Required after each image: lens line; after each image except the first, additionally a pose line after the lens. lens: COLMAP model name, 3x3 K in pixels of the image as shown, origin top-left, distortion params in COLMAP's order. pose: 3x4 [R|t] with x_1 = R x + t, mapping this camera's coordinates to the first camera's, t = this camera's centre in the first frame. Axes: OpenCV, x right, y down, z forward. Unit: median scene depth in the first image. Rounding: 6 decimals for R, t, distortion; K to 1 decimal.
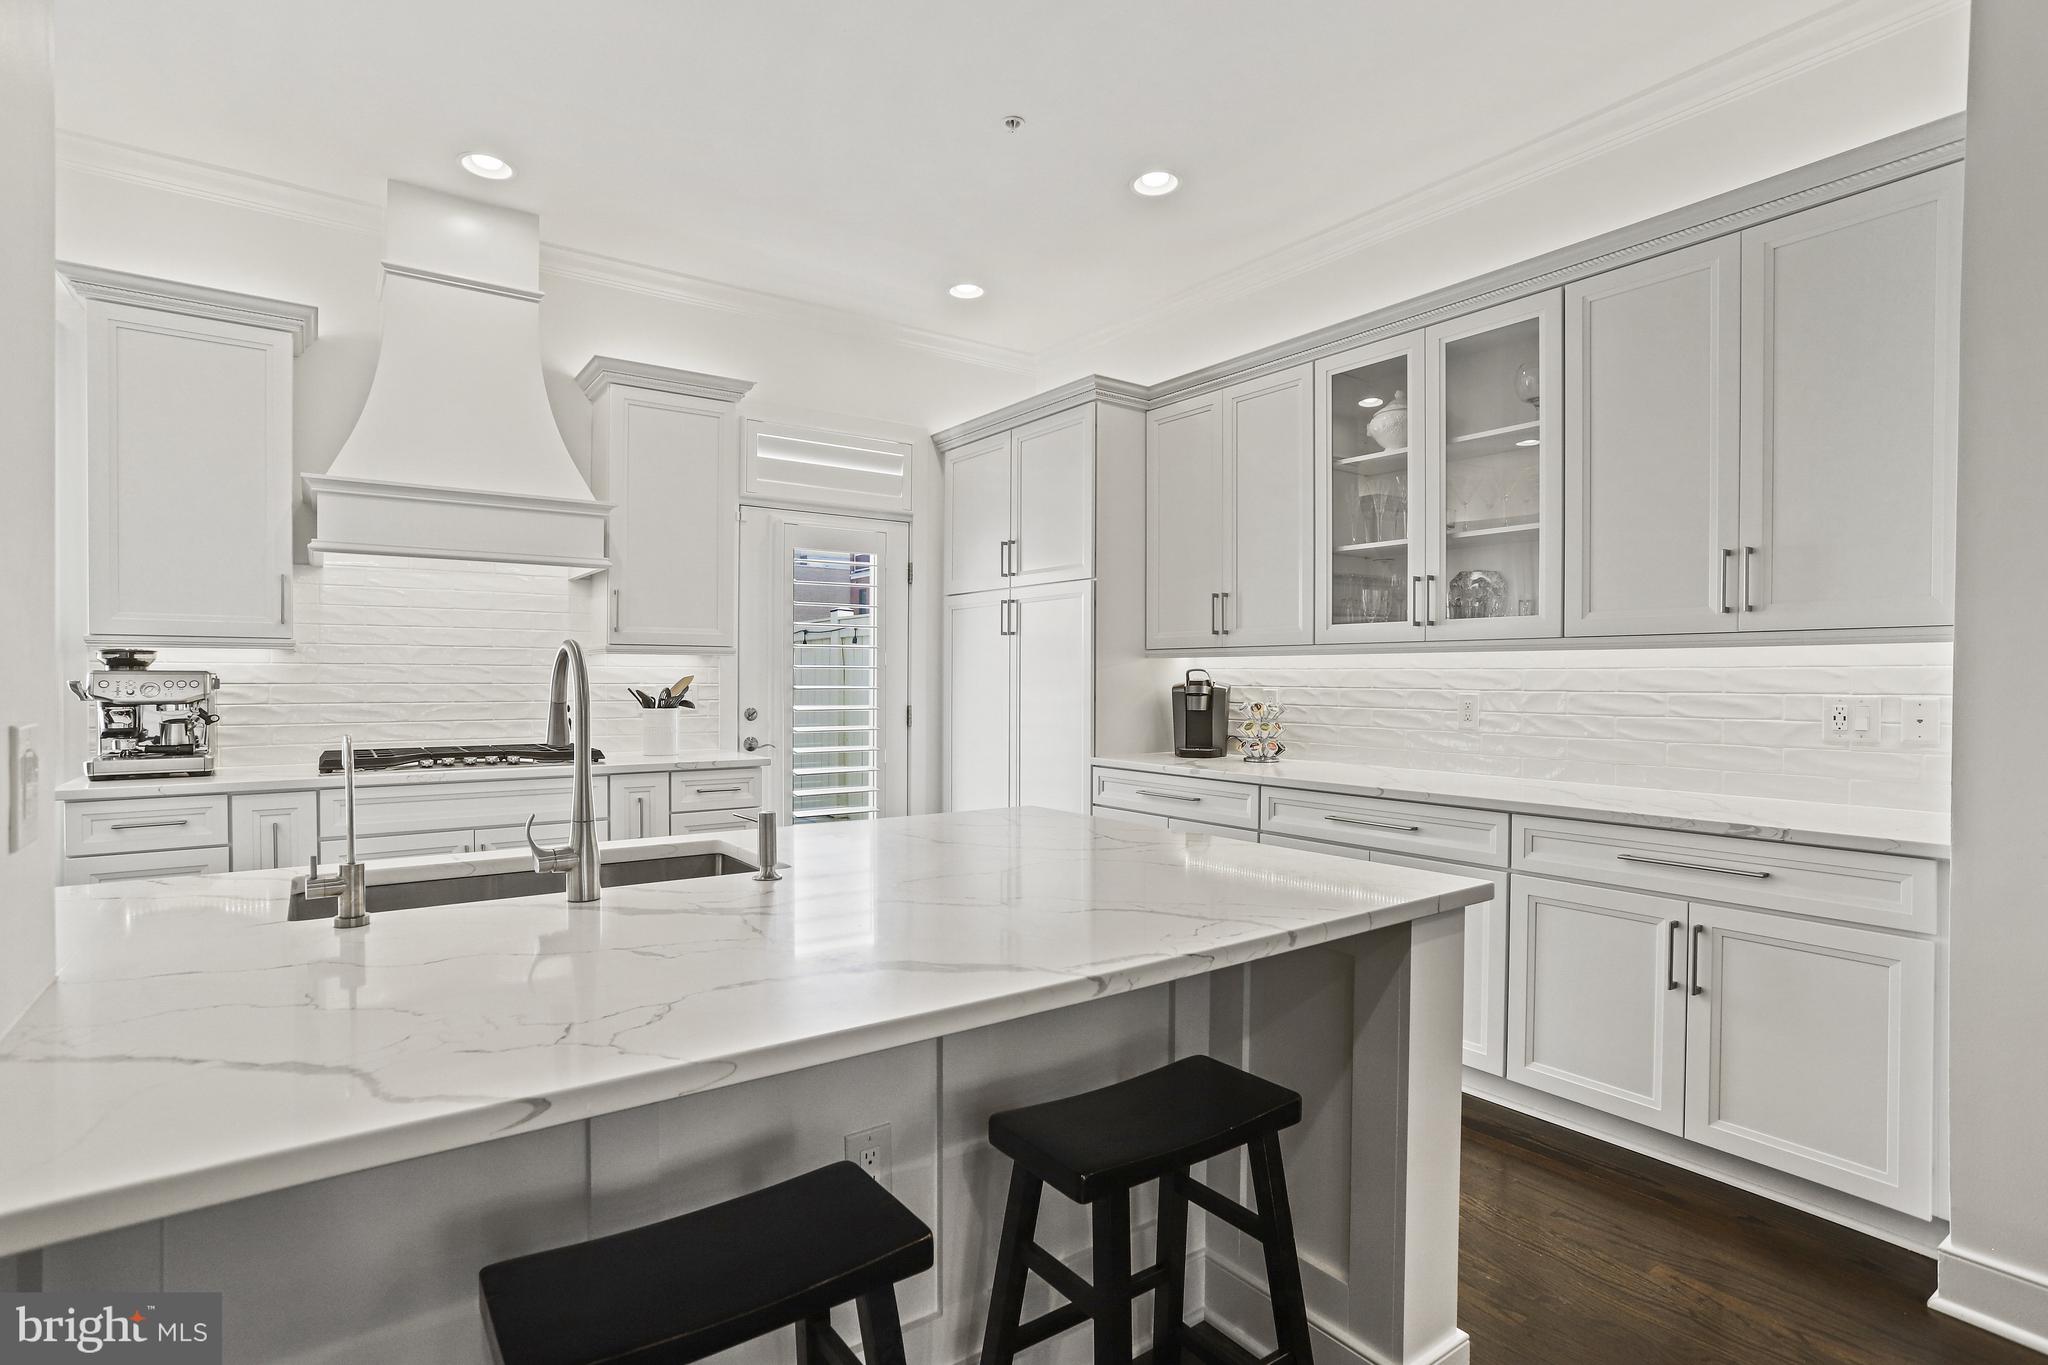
lens RADIAL K [[1004.7, 0, 1014.5], [0, 1004.7, 687.7], [0, 0, 1]] dist [-0.039954, 0.018296]
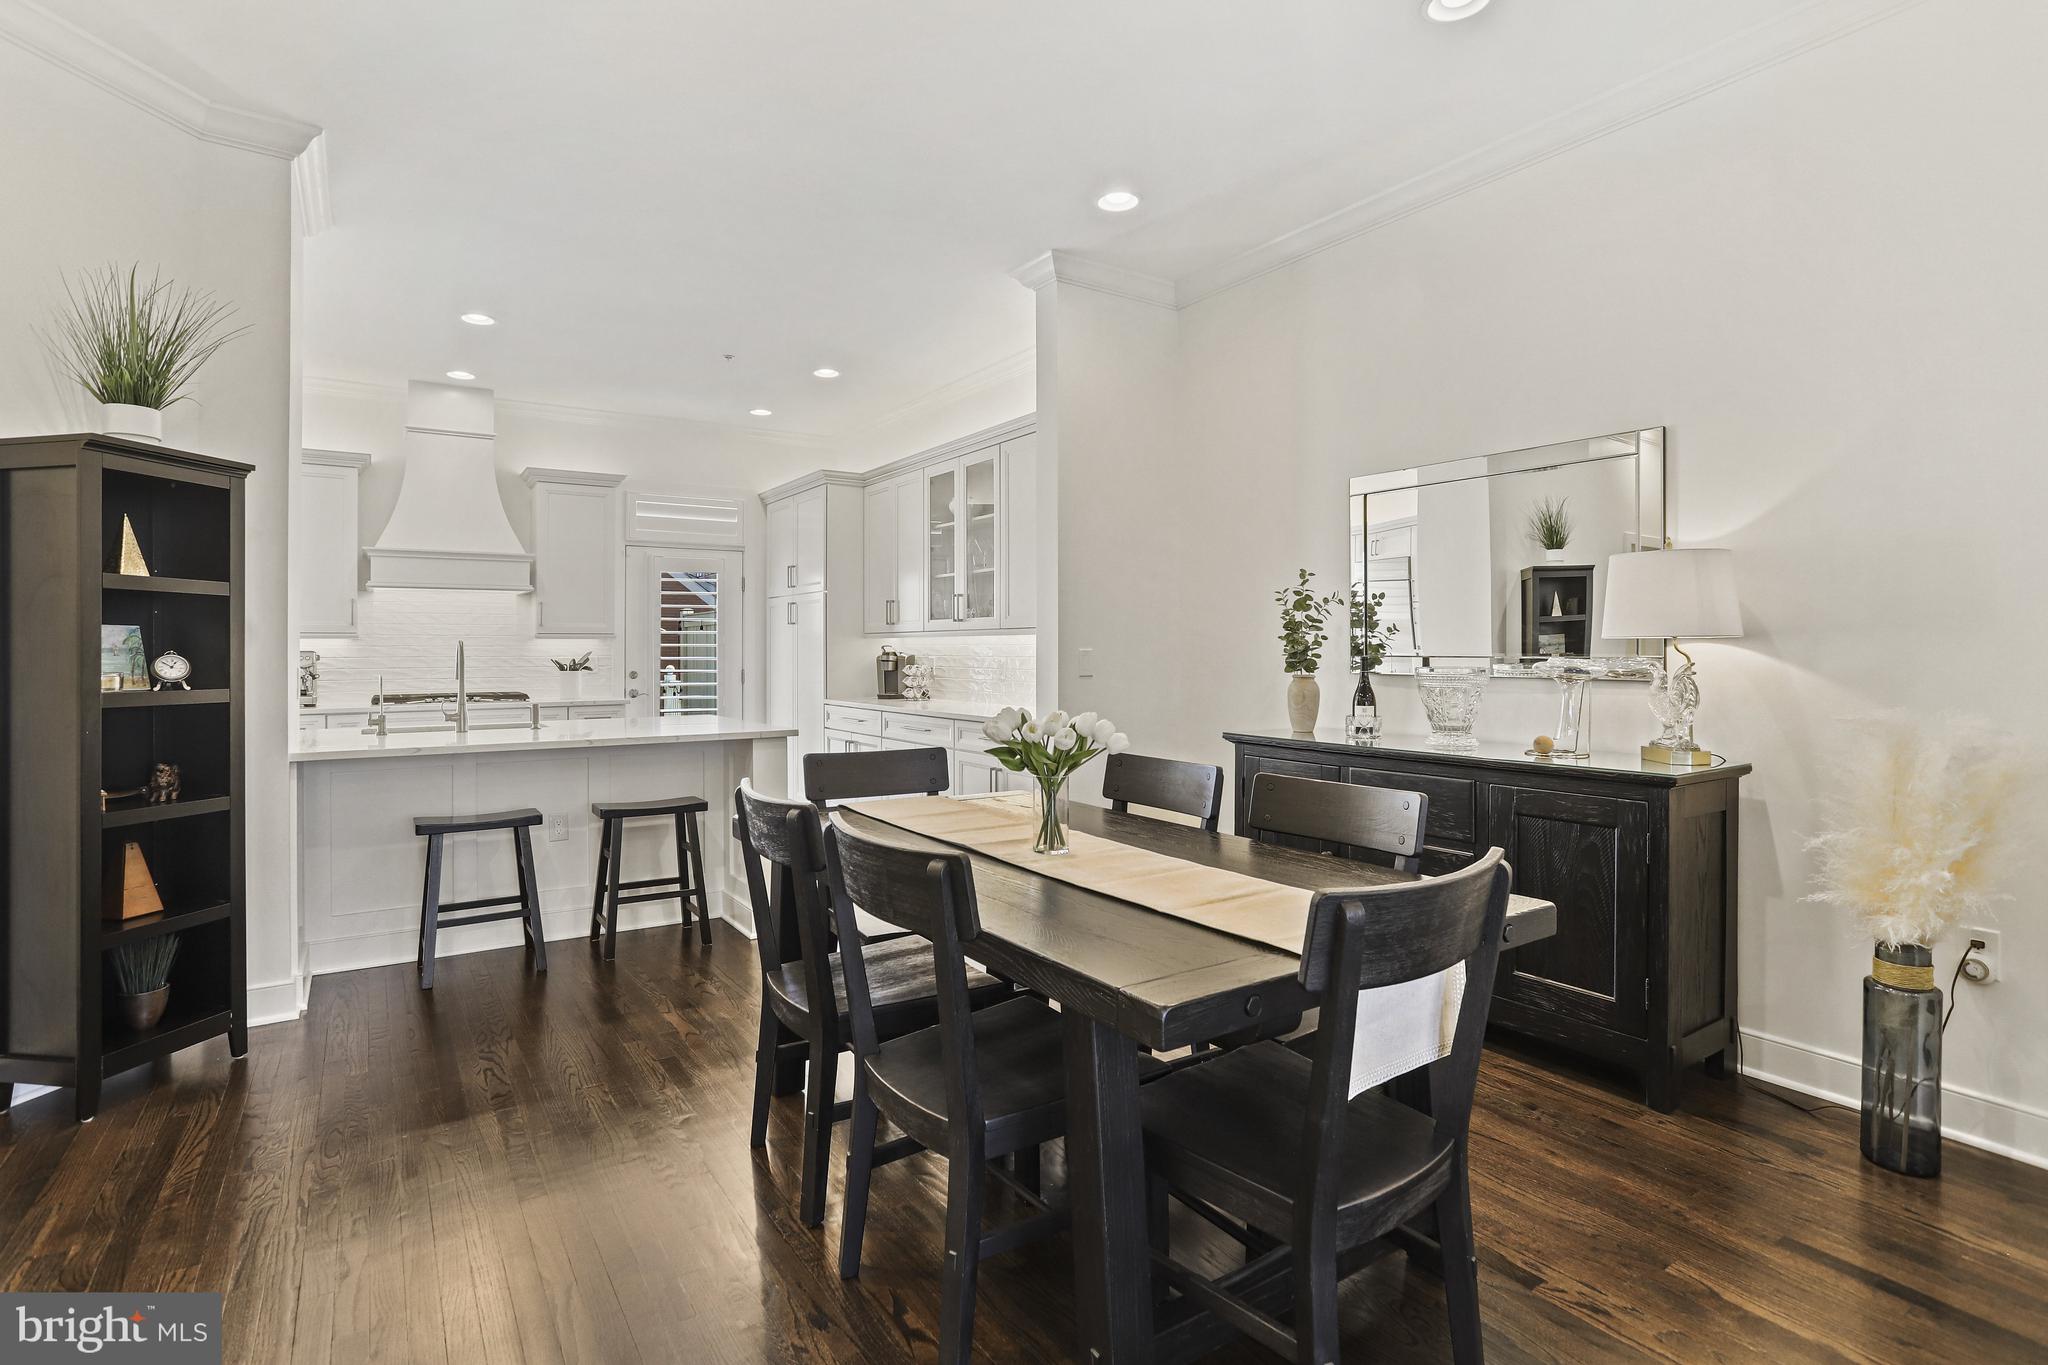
lens RADIAL K [[994.1, 0, 1019.9], [0, 994.1, 641.1], [0, 0, 1]] dist [-0.038420, 0.000972]
pose [[0.999475, -0.007992, -0.031392, 0.494330], [0.007398, 0.999793, -0.018964, 0.007856], [0.031537, 0.018722, 0.999327, -0.687885]]
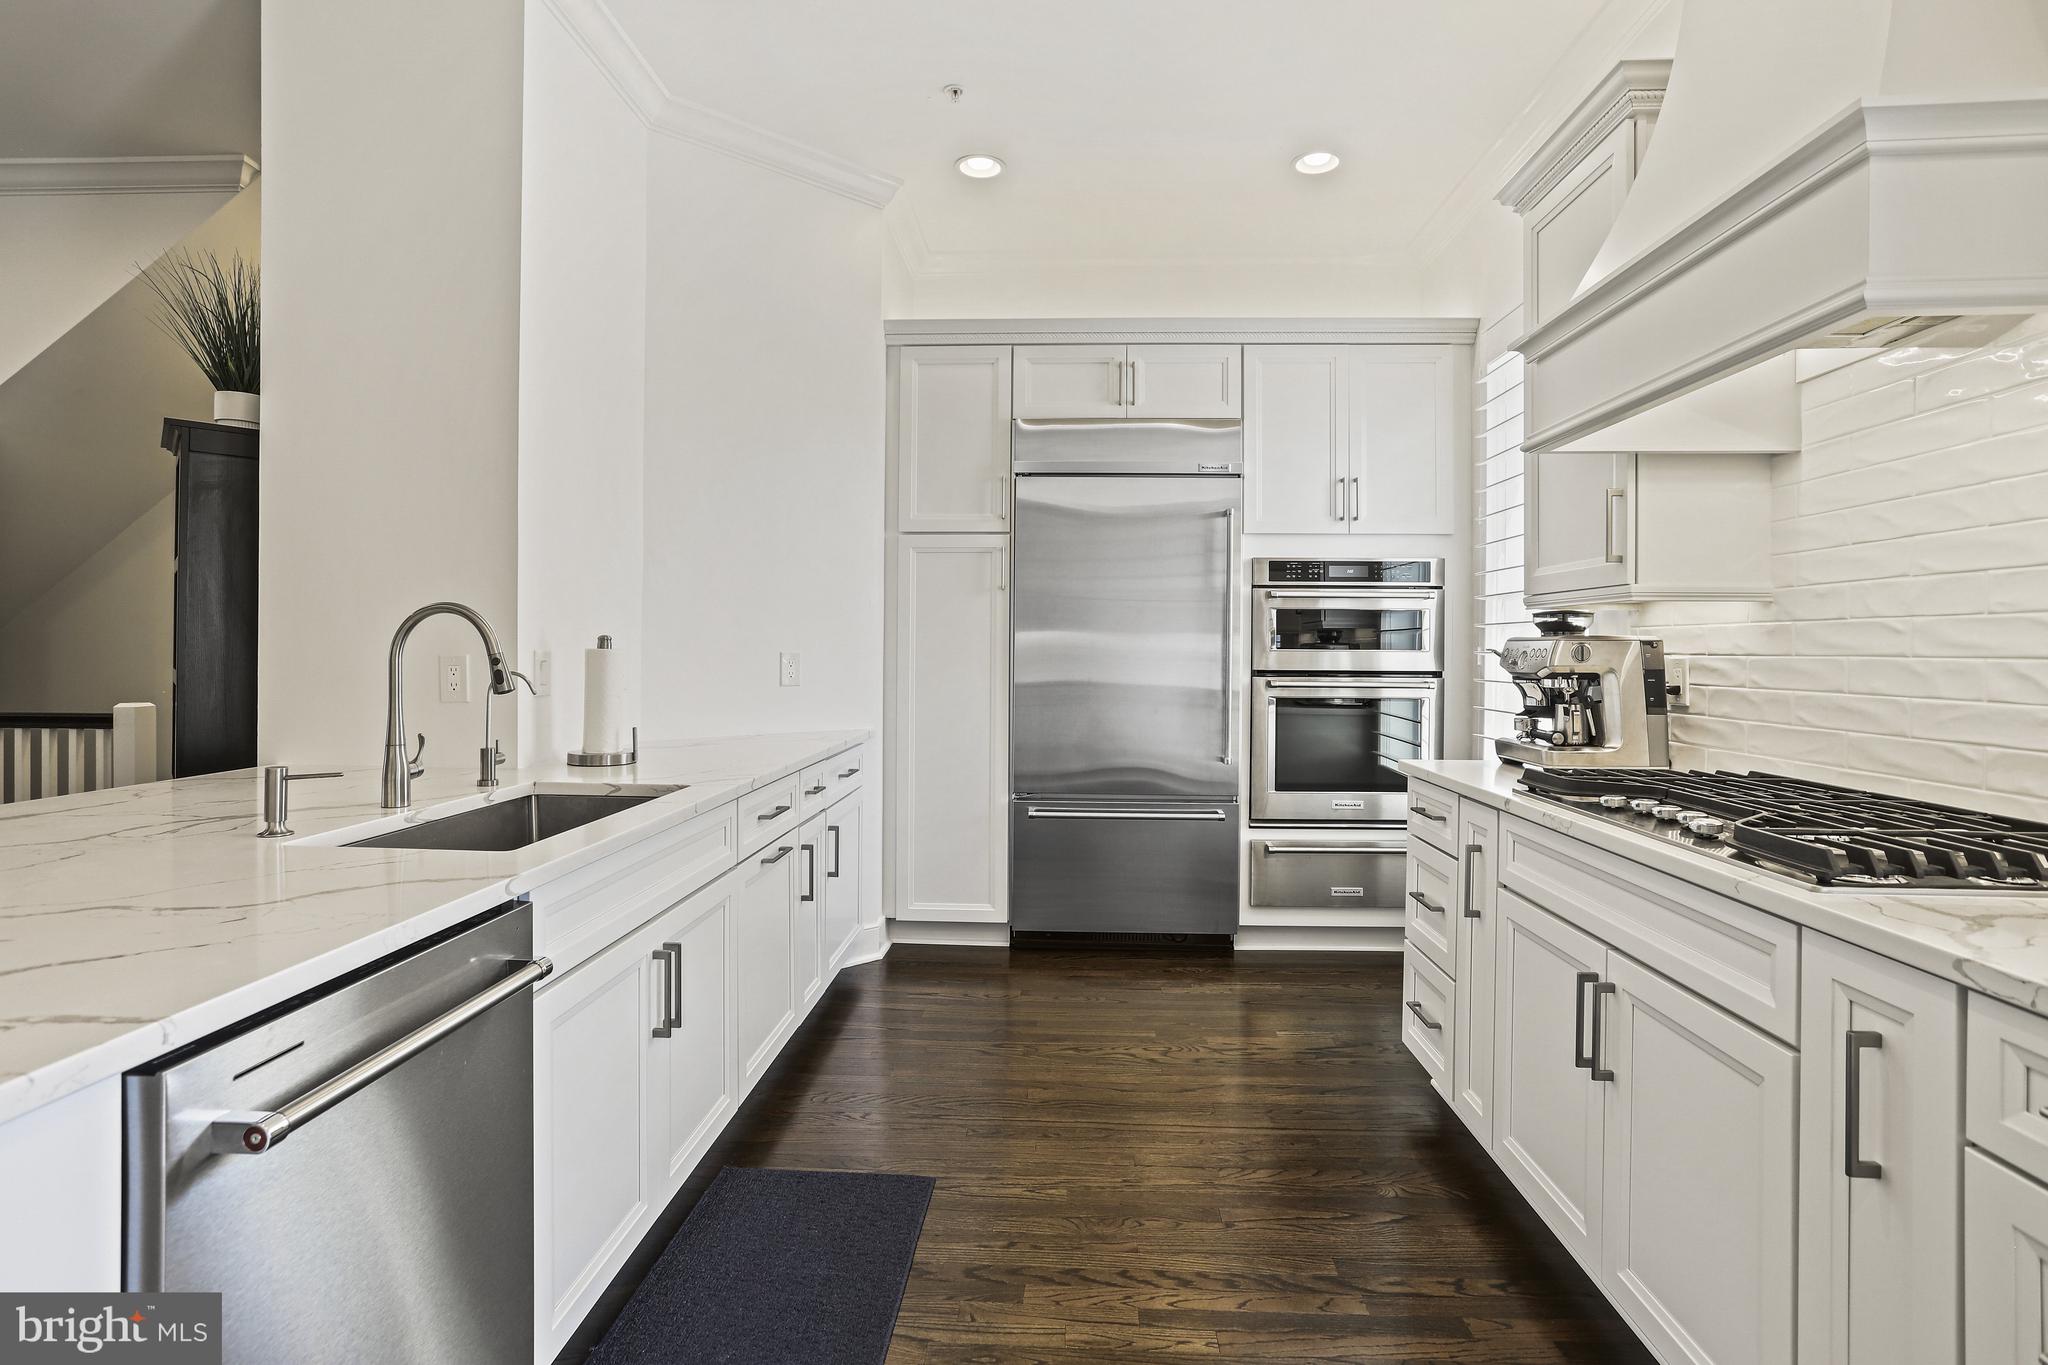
lens RADIAL K [[1004.7, 0, 1029.7], [0, 1004.7, 644.1], [0, 0, 1]] dist [-0.039954, 0.018296]
pose [[-0.620186, -0.009933, -0.784392, 0.020508], [-0.018690, 0.999823, 0.002116, -0.003653], [0.784232, 0.015972, -0.620262, 0.965946]]
